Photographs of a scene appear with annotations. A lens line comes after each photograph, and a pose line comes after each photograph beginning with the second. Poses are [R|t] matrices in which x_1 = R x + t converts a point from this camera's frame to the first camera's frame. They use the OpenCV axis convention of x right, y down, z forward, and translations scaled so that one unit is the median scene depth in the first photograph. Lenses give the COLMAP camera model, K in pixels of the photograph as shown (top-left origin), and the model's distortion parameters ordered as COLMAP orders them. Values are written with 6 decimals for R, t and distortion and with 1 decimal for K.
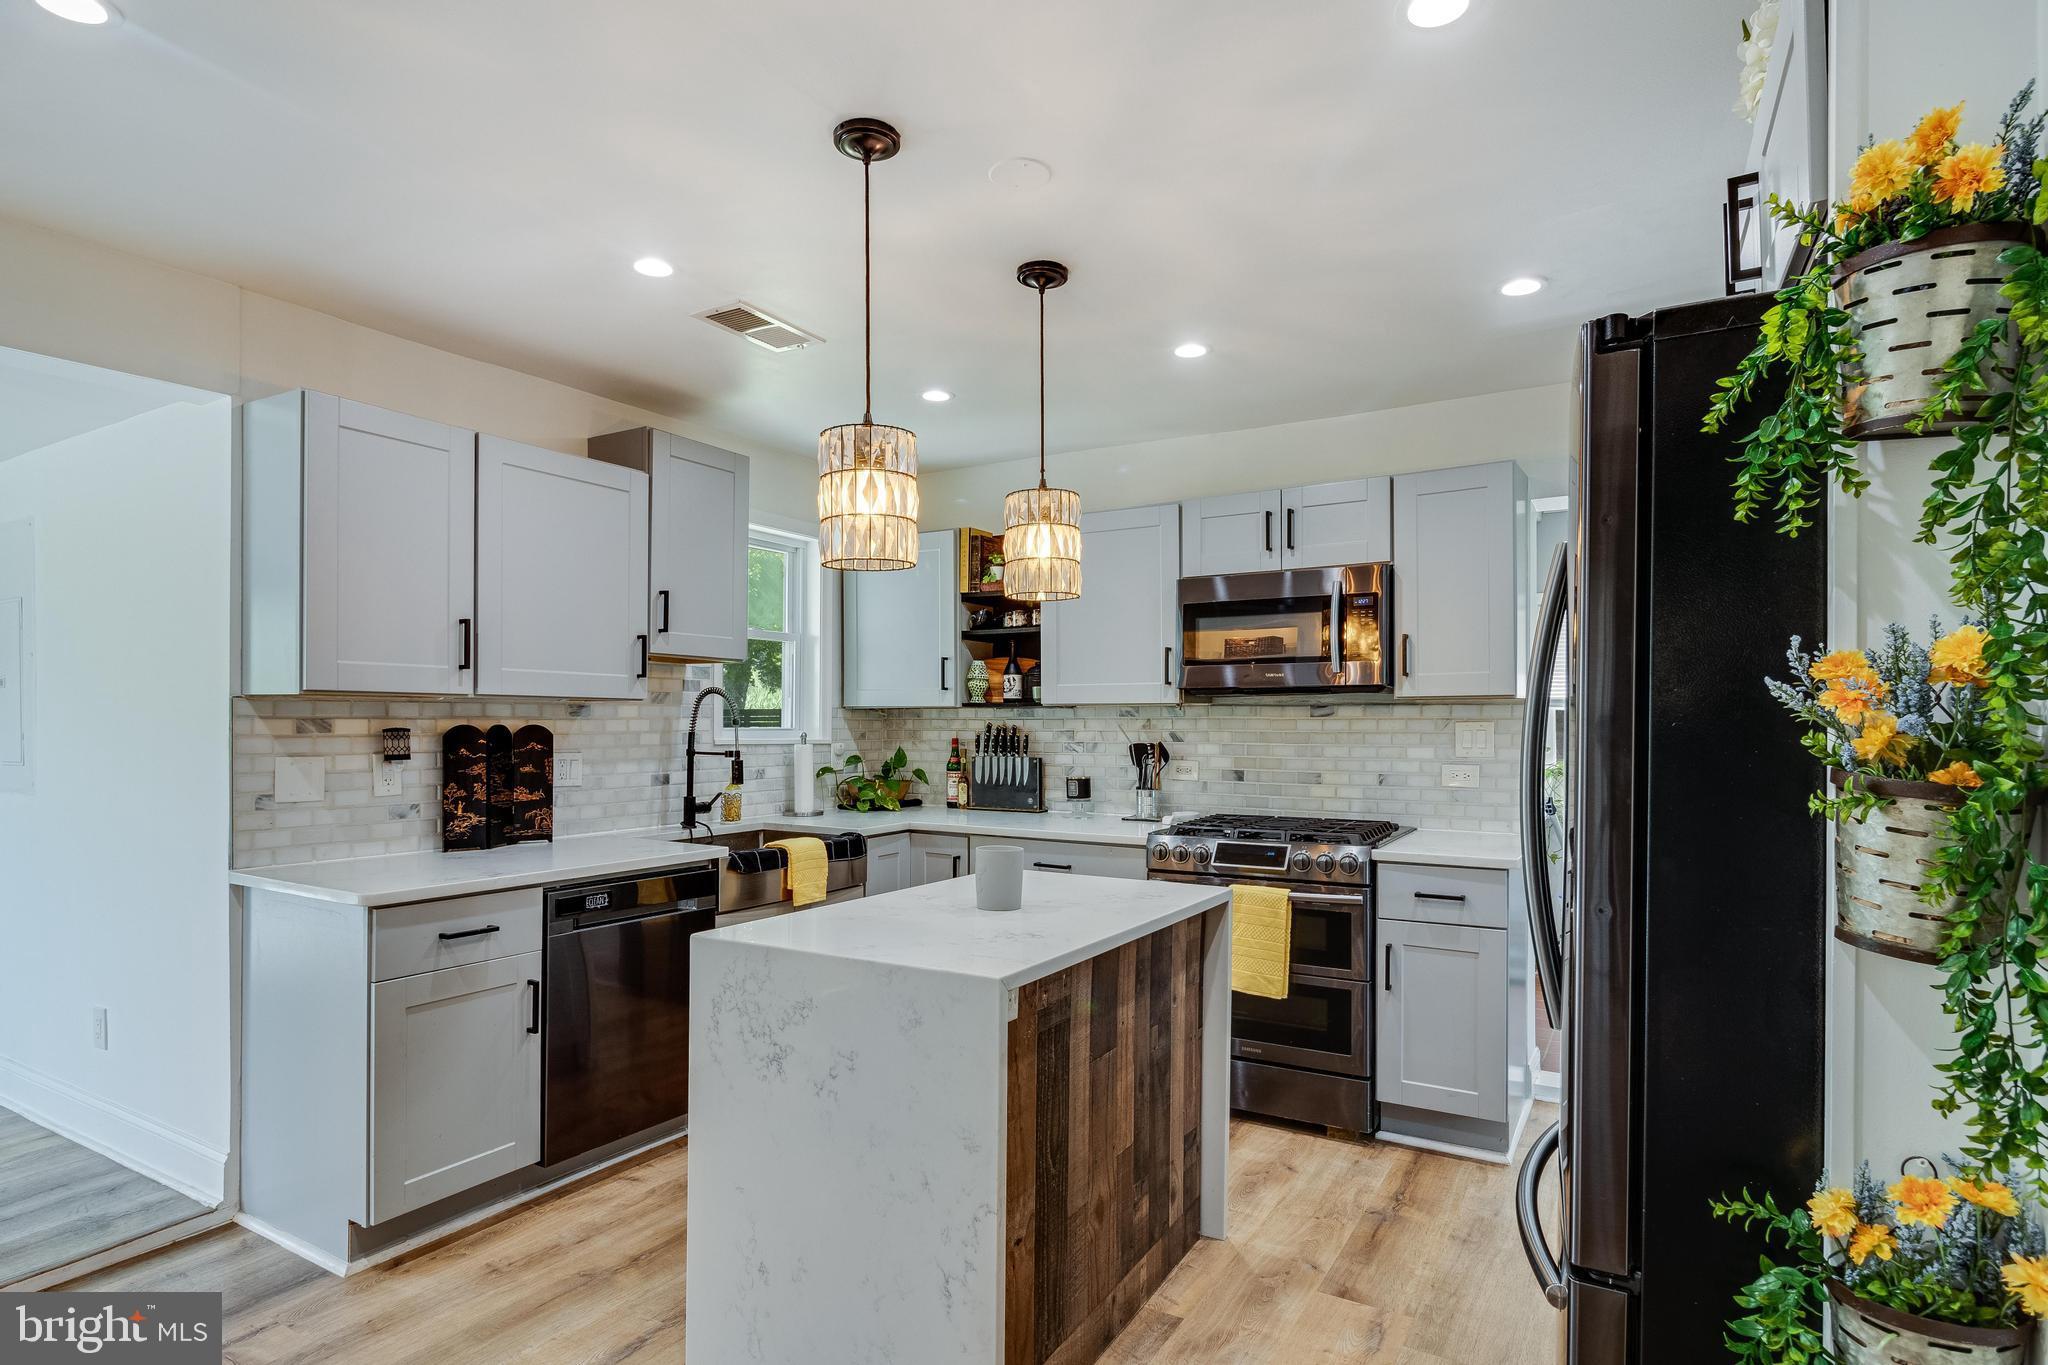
lens RADIAL K [[1092.4, 0, 994.0], [0, 1092.4, 741.6], [0, 0, 1]] dist [0.000155, -0.000060]
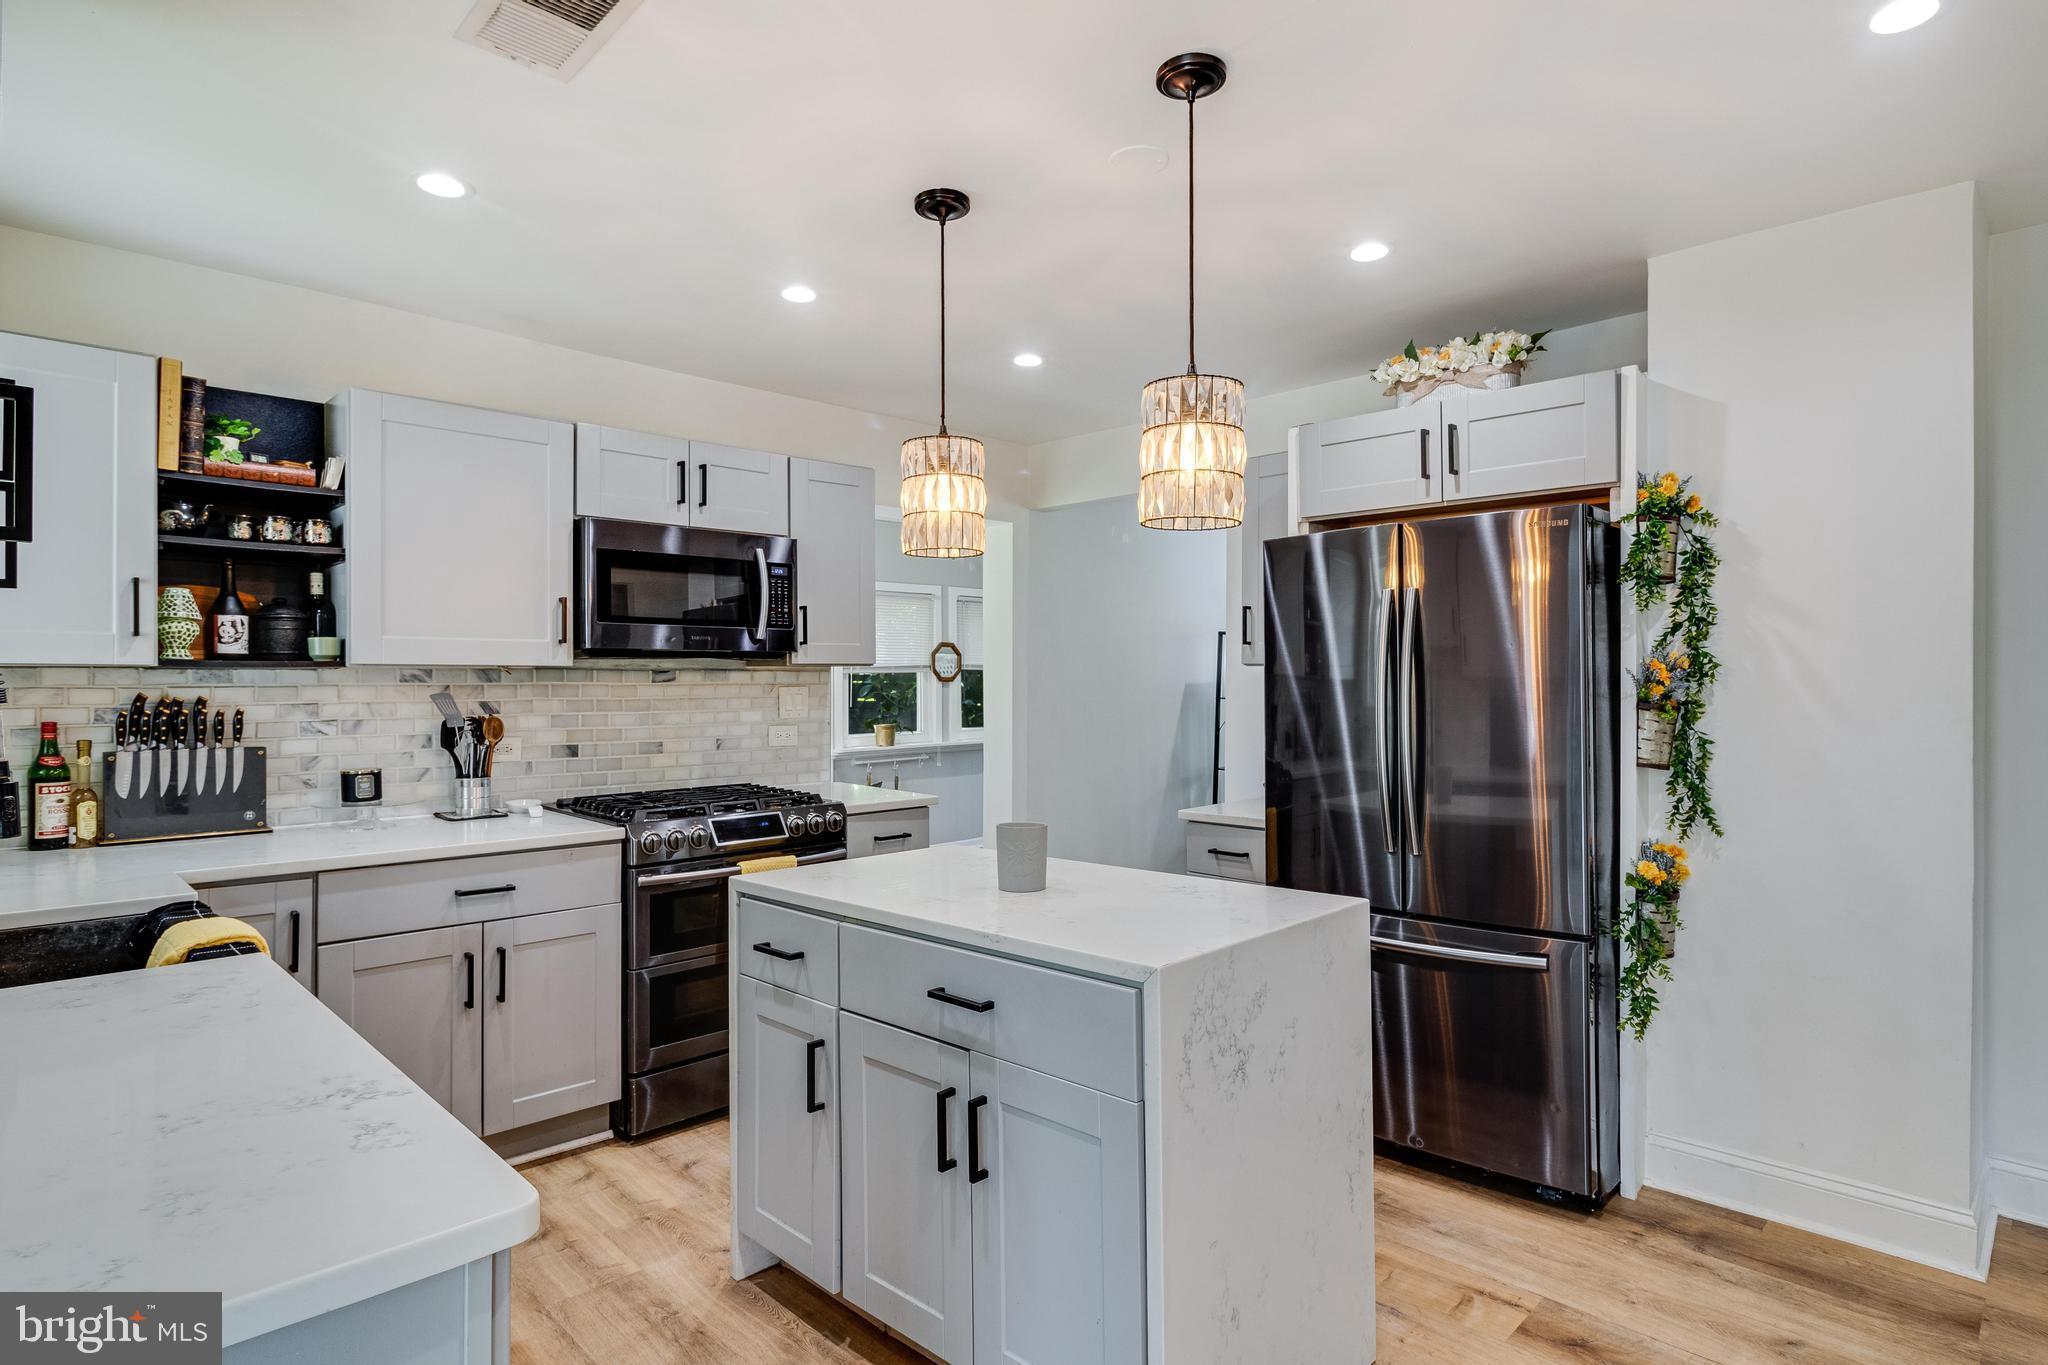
lens RADIAL K [[1092.4, 0, 1024.5], [0, 1092.4, 669.2], [0, 0, 1]] dist [0.000155, -0.000060]
pose [[0.217552, 0.009057, 0.976007, -0.569007], [0.021203, 0.999677, -0.014002, -0.014397], [-0.975818, 0.023740, 0.217289, 0.493634]]
